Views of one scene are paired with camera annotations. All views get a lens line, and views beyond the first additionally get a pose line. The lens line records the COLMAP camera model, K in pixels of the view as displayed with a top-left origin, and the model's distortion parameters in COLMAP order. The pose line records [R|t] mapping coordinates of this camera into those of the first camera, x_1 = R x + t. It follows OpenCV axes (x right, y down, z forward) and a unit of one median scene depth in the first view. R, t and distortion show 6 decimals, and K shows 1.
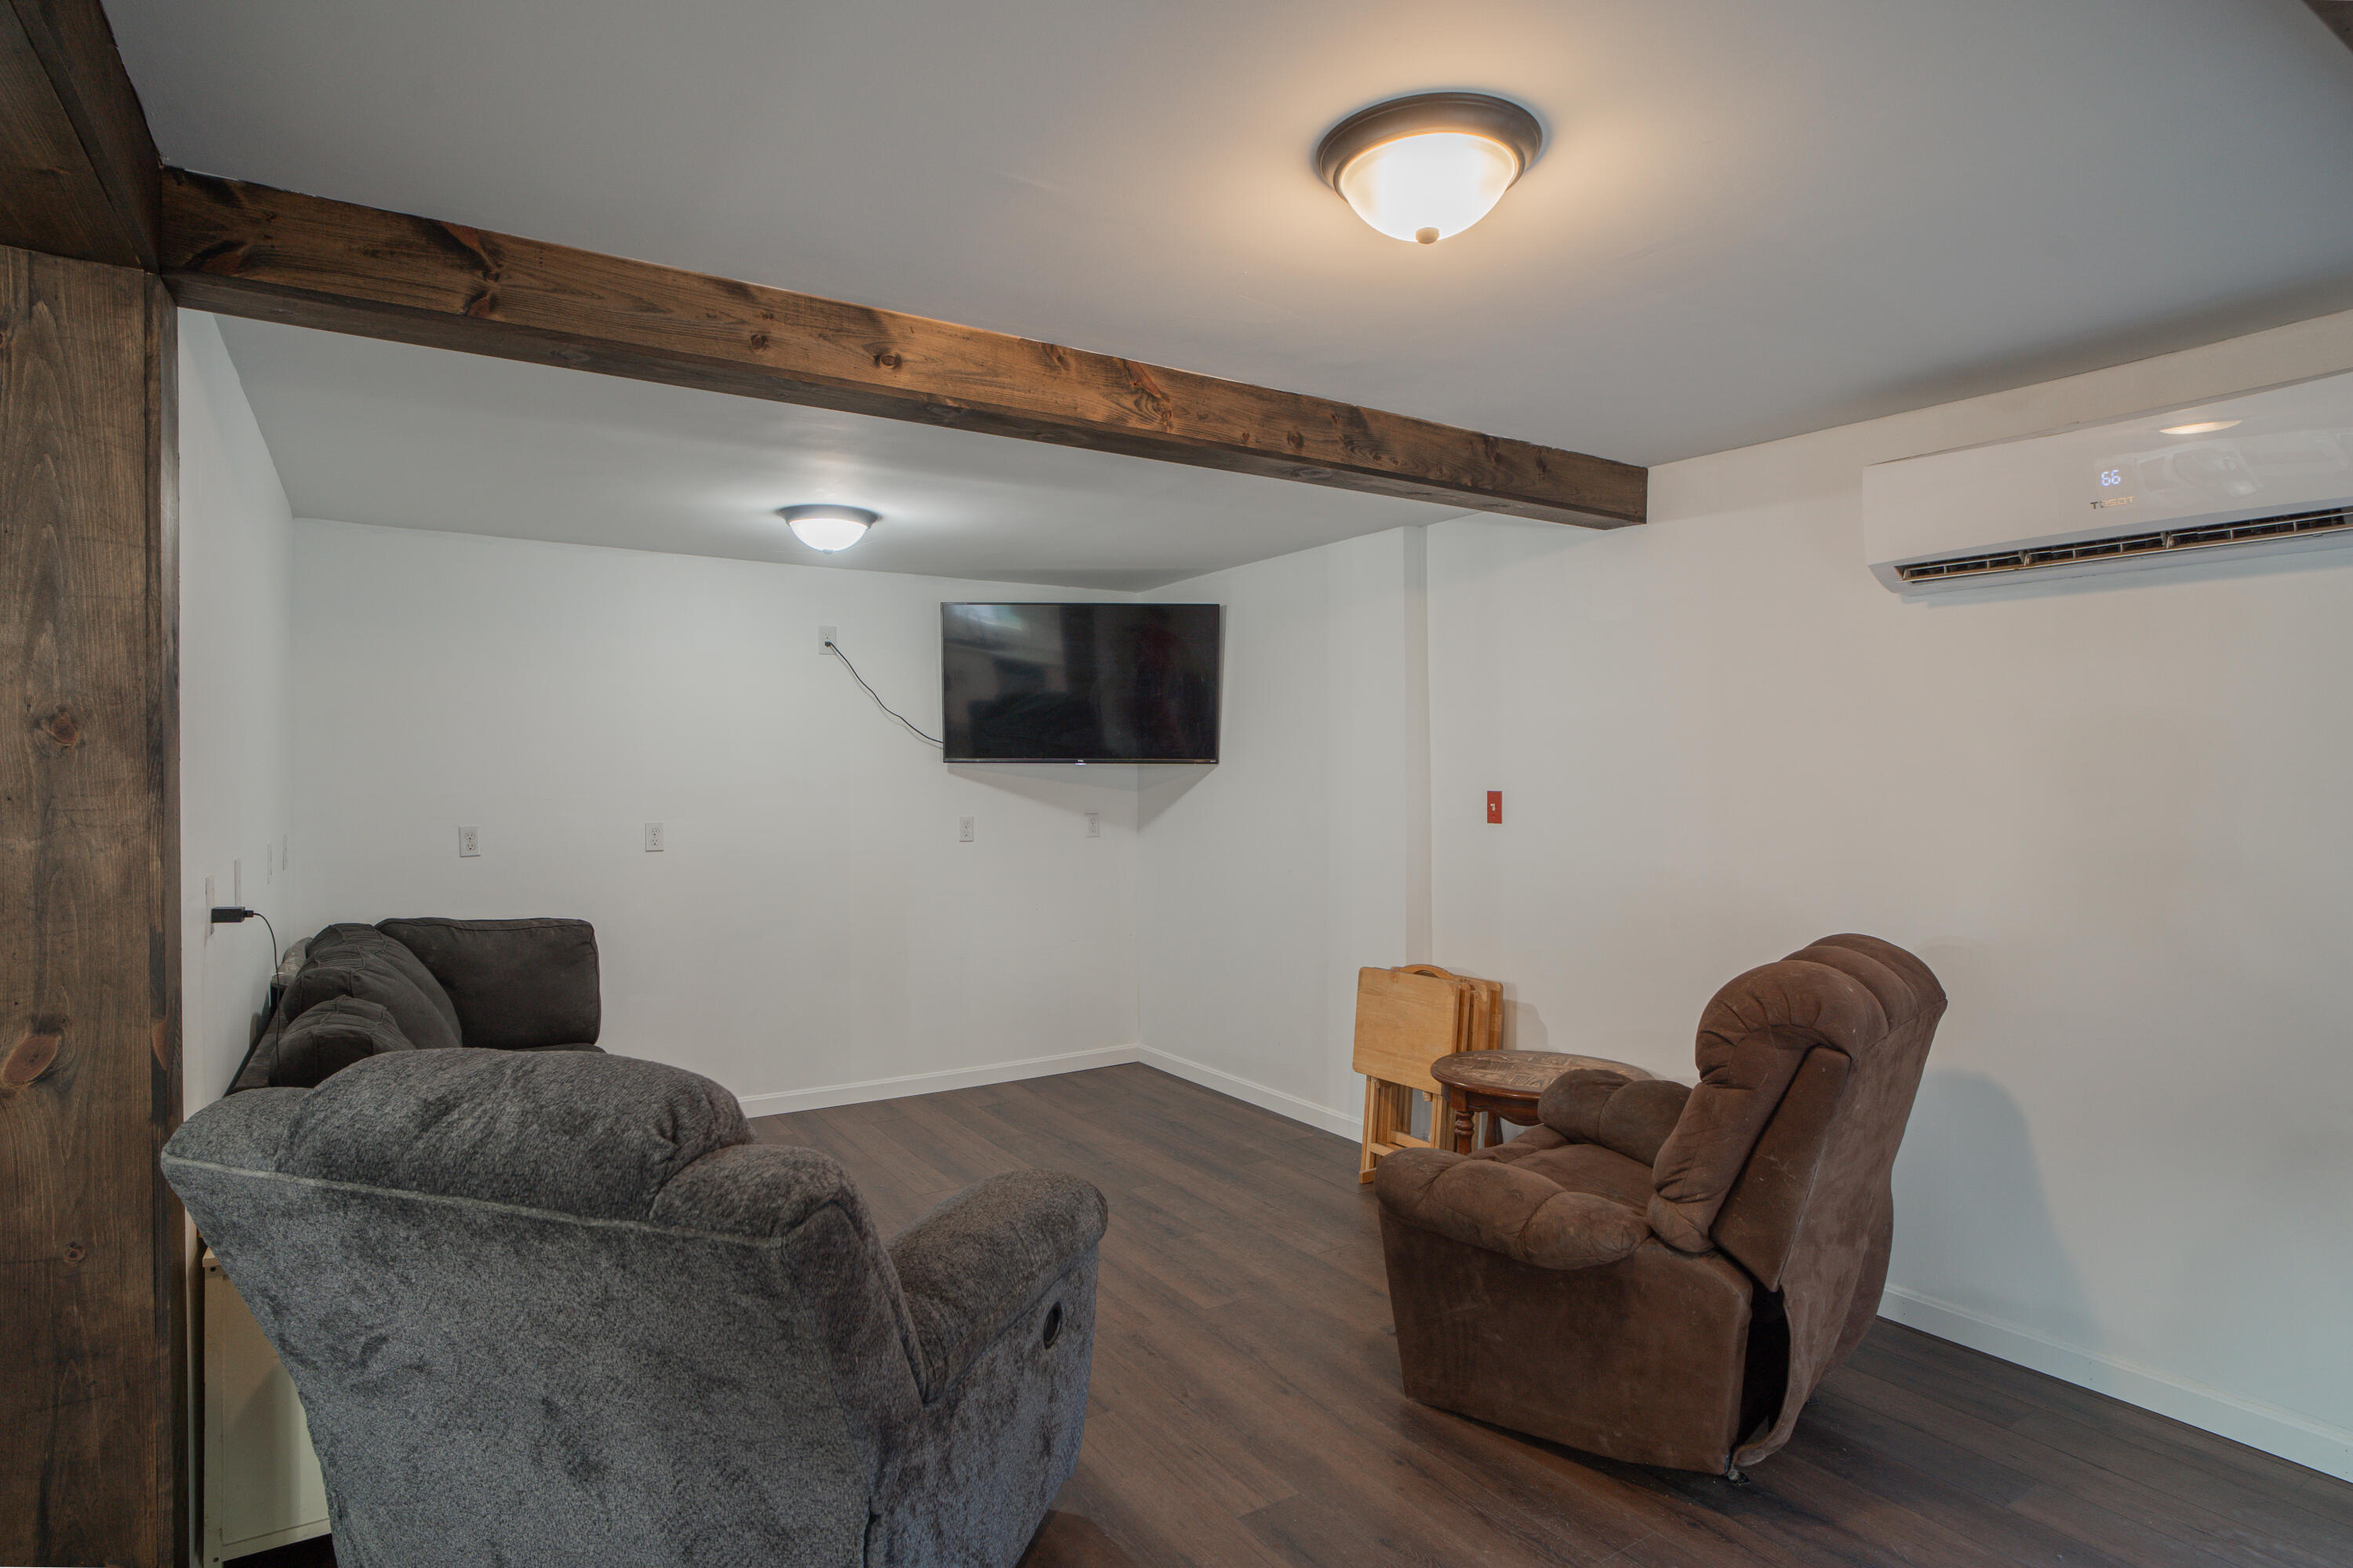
lens RADIAL K [[1227.5, 0, 1173.8], [0, 1227.5, 782.8], [0, 0, 1]] dist [-0.001173, 0.000180]
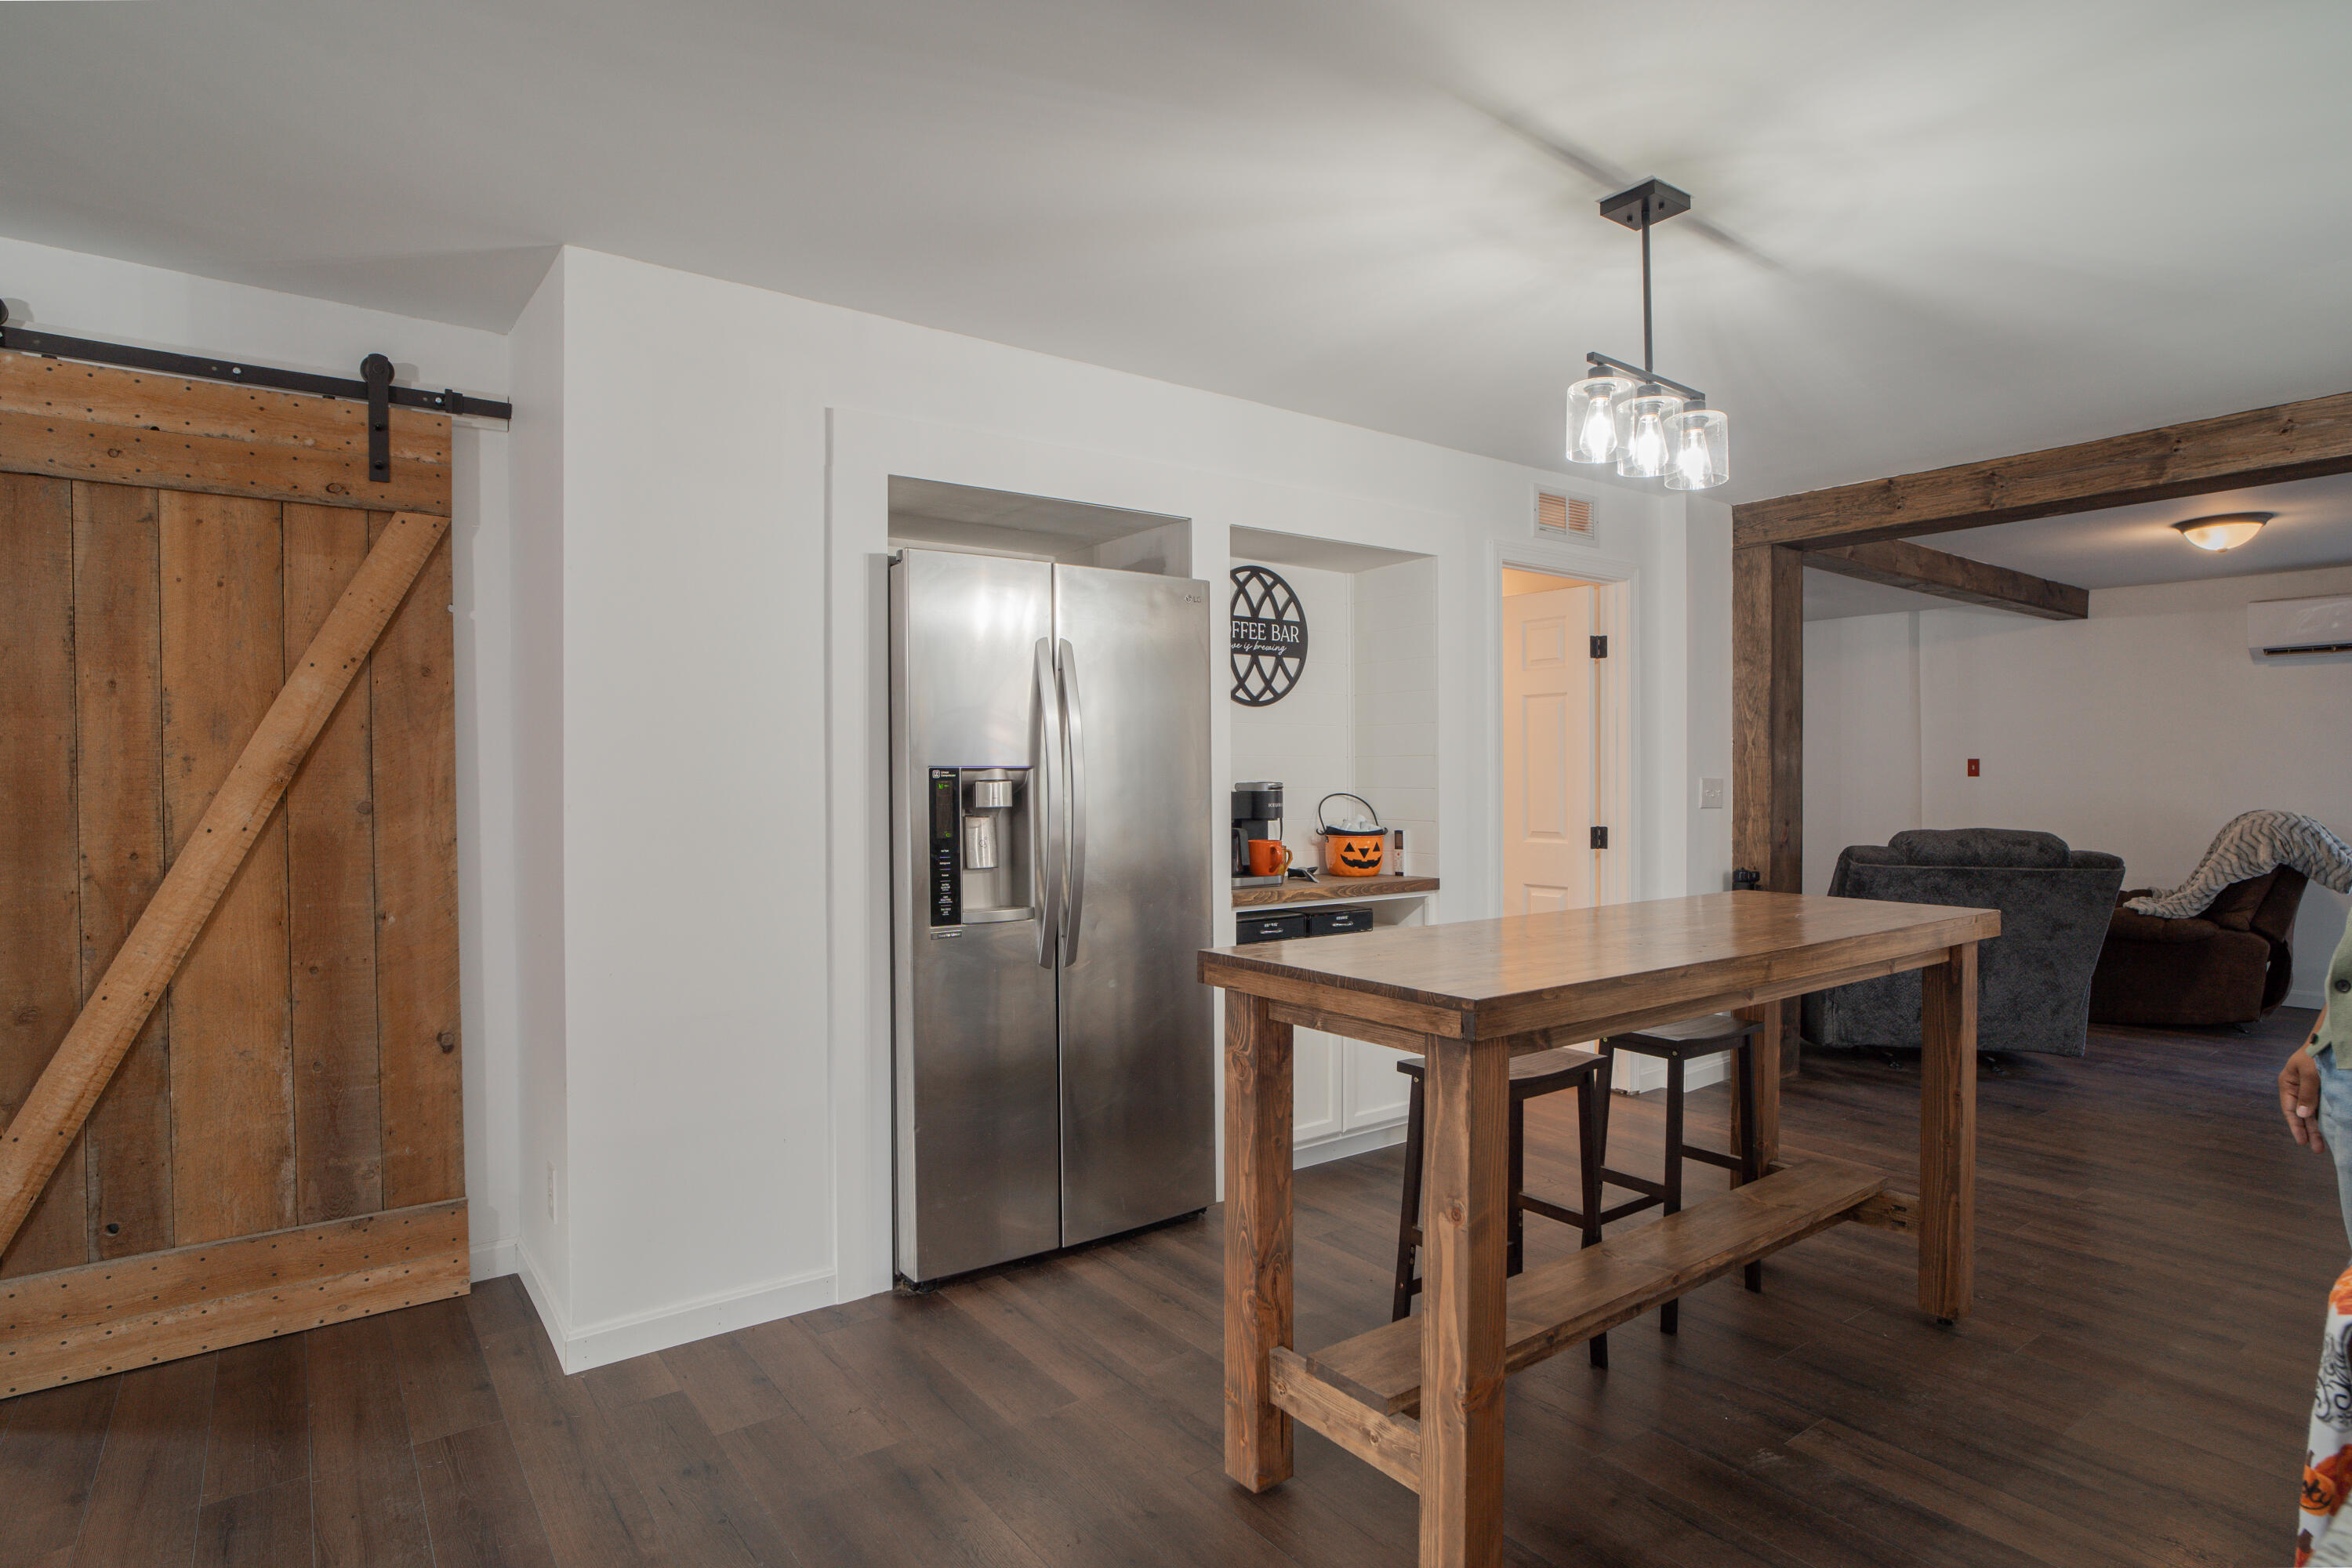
lens RADIAL K [[1226.9, 0, 1177.7], [0, 1226.9, 783.8], [0, 0, 1]] dist [-0.001173, 0.000180]
pose [[0.996202, -0.006026, 0.086868, -1.331228], [0.006376, 0.999973, -0.003748, 0.053509], [-0.086843, 0.004287, 0.996213, -0.883947]]
